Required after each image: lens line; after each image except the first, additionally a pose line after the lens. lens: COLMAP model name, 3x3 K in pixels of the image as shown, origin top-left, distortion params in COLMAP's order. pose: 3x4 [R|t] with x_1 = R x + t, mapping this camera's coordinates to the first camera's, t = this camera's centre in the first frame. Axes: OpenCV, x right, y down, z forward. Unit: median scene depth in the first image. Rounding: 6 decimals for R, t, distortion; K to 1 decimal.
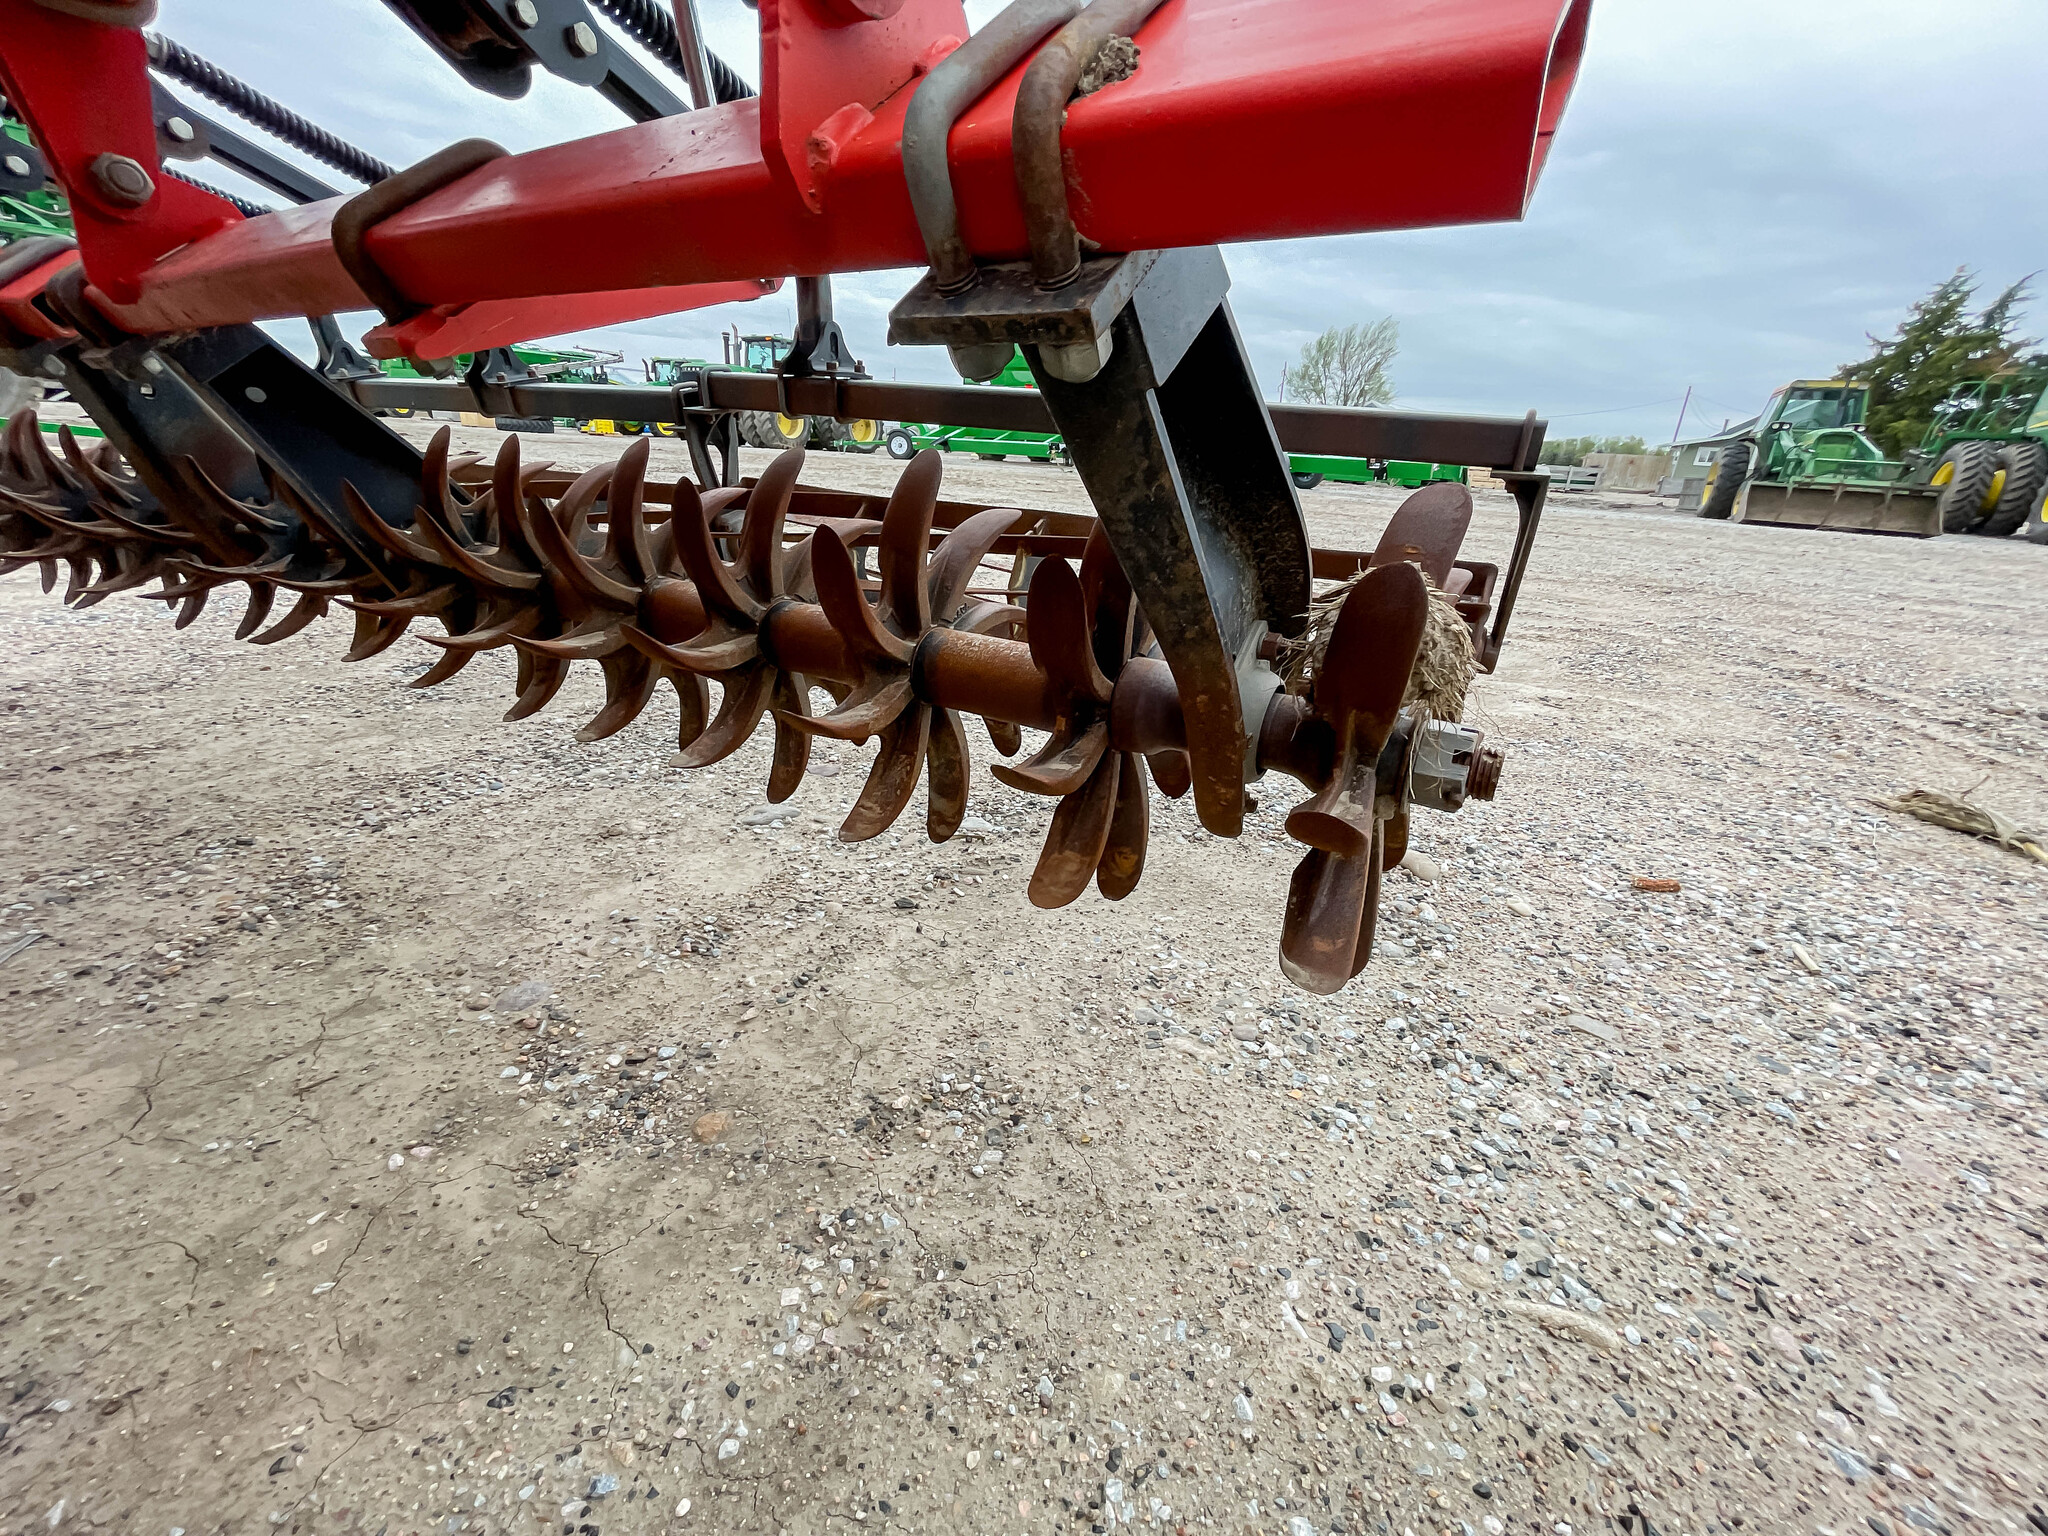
lens RADIAL K [[829.2, 0, 1019.0], [0, 829.2, 771.7], [0, 0, 1]] dist [0.000077, -0.000351]
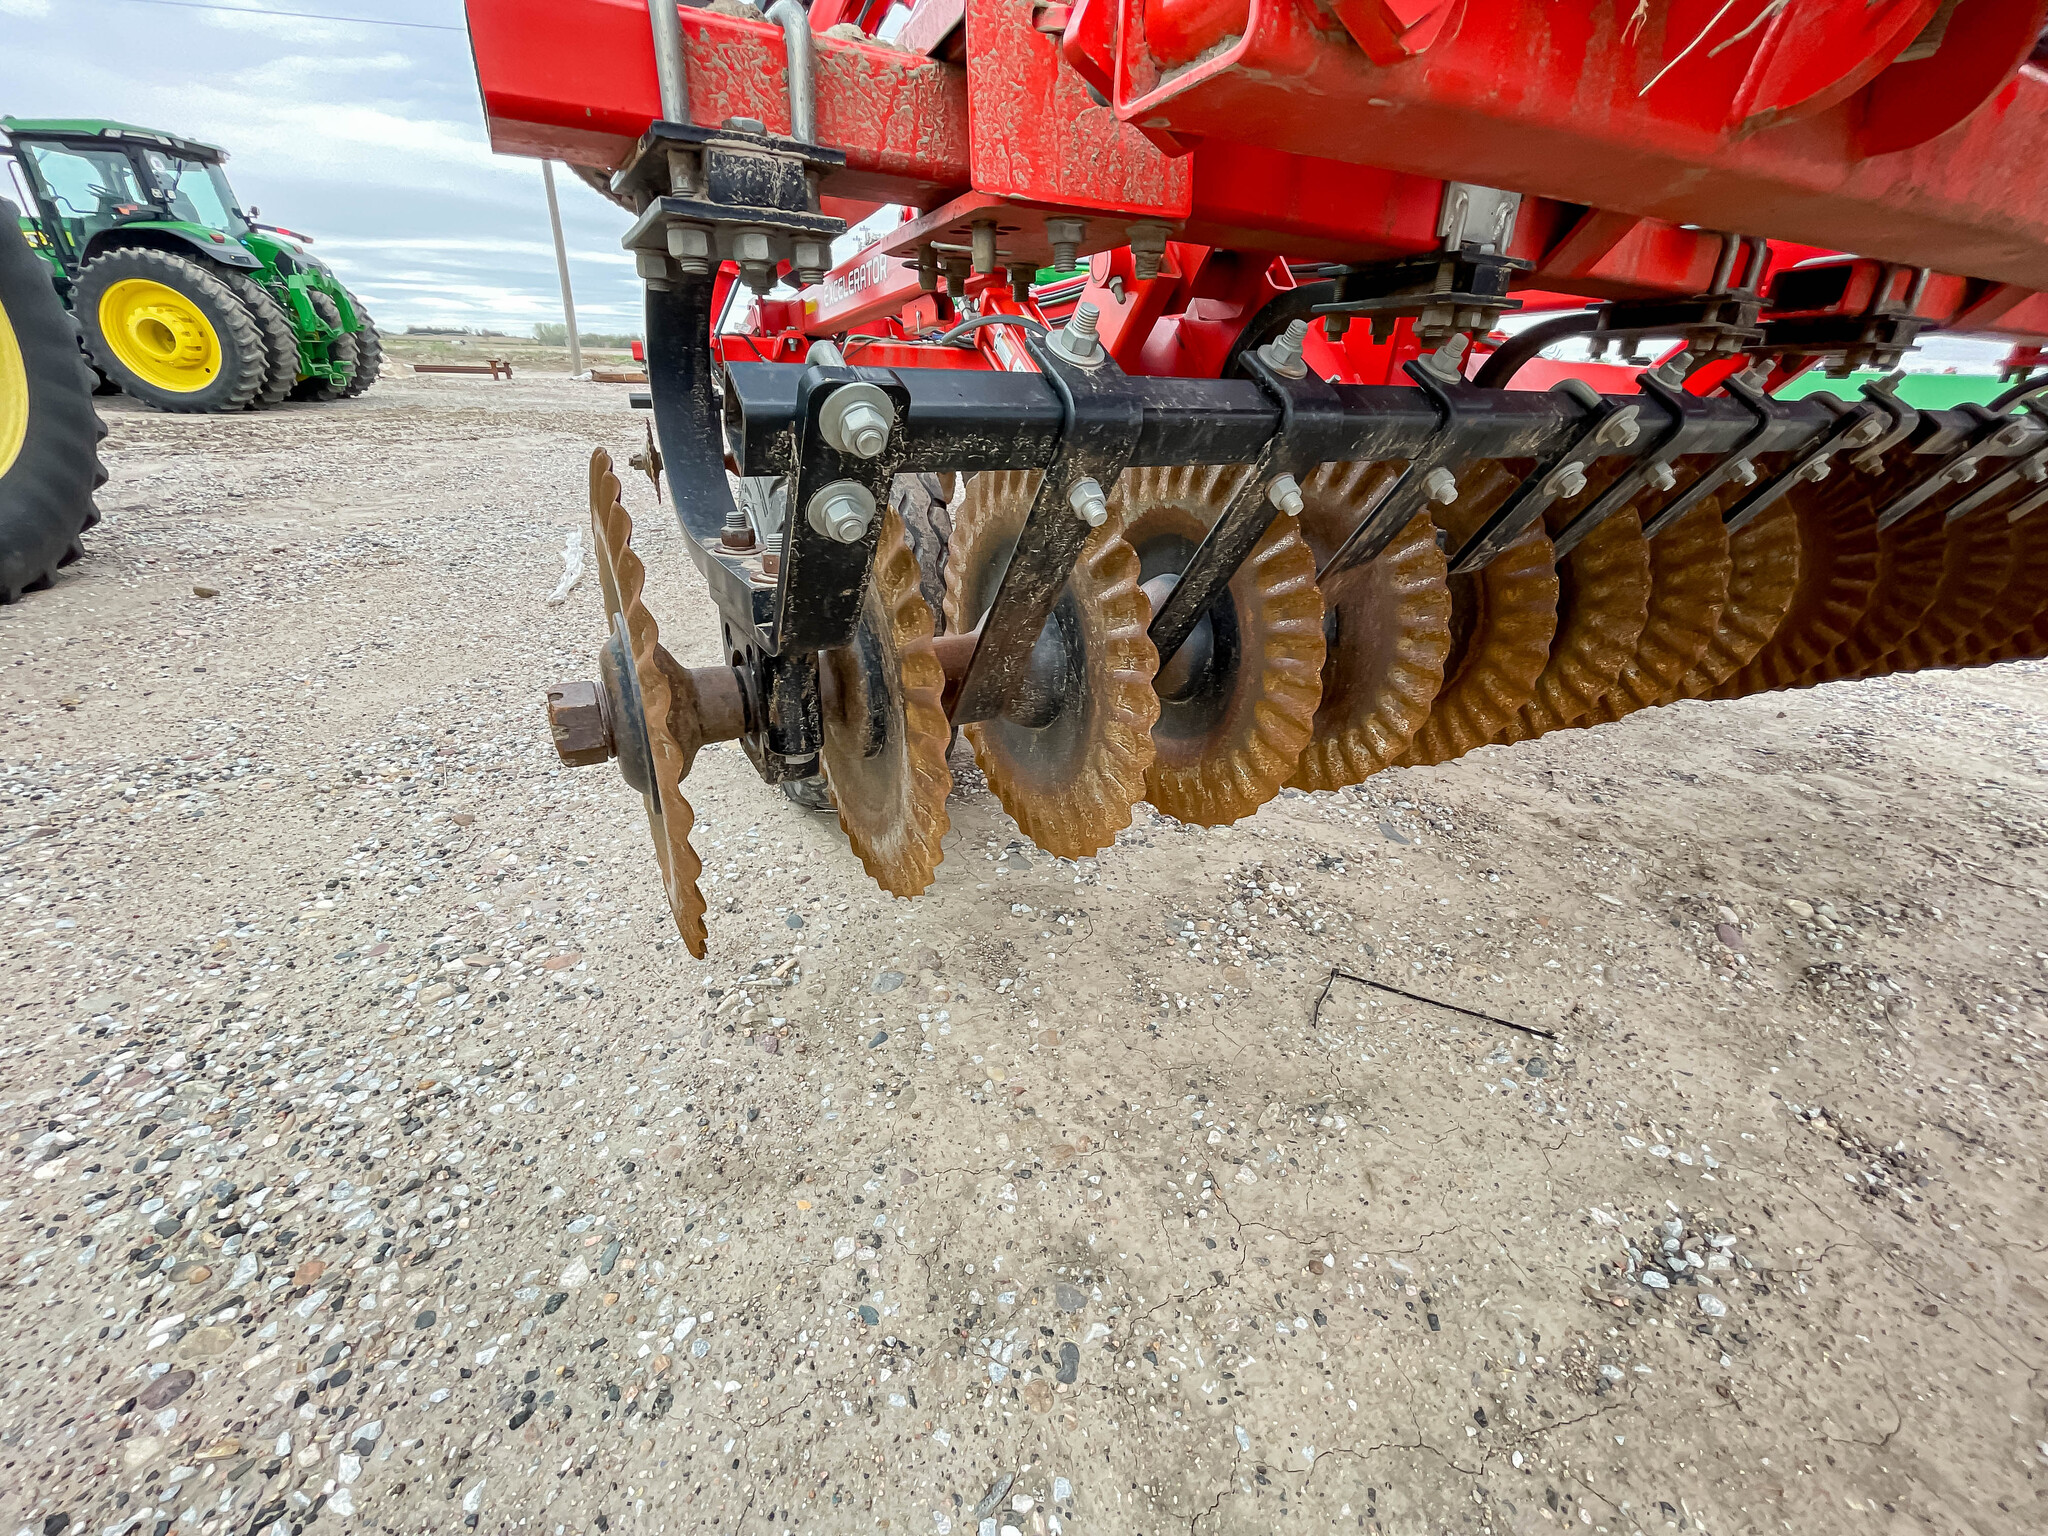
lens RADIAL K [[829.7, 0, 1021.0], [0, 829.7, 773.4], [0, 0, 1]] dist [-0.002637, -0.000203]
pose [[-0.635664, 0.275426, -0.721160, 0.180404], [-0.344824, 0.734504, 0.584466, -0.209508], [0.690673, 0.620197, -0.371924, 0.068464]]
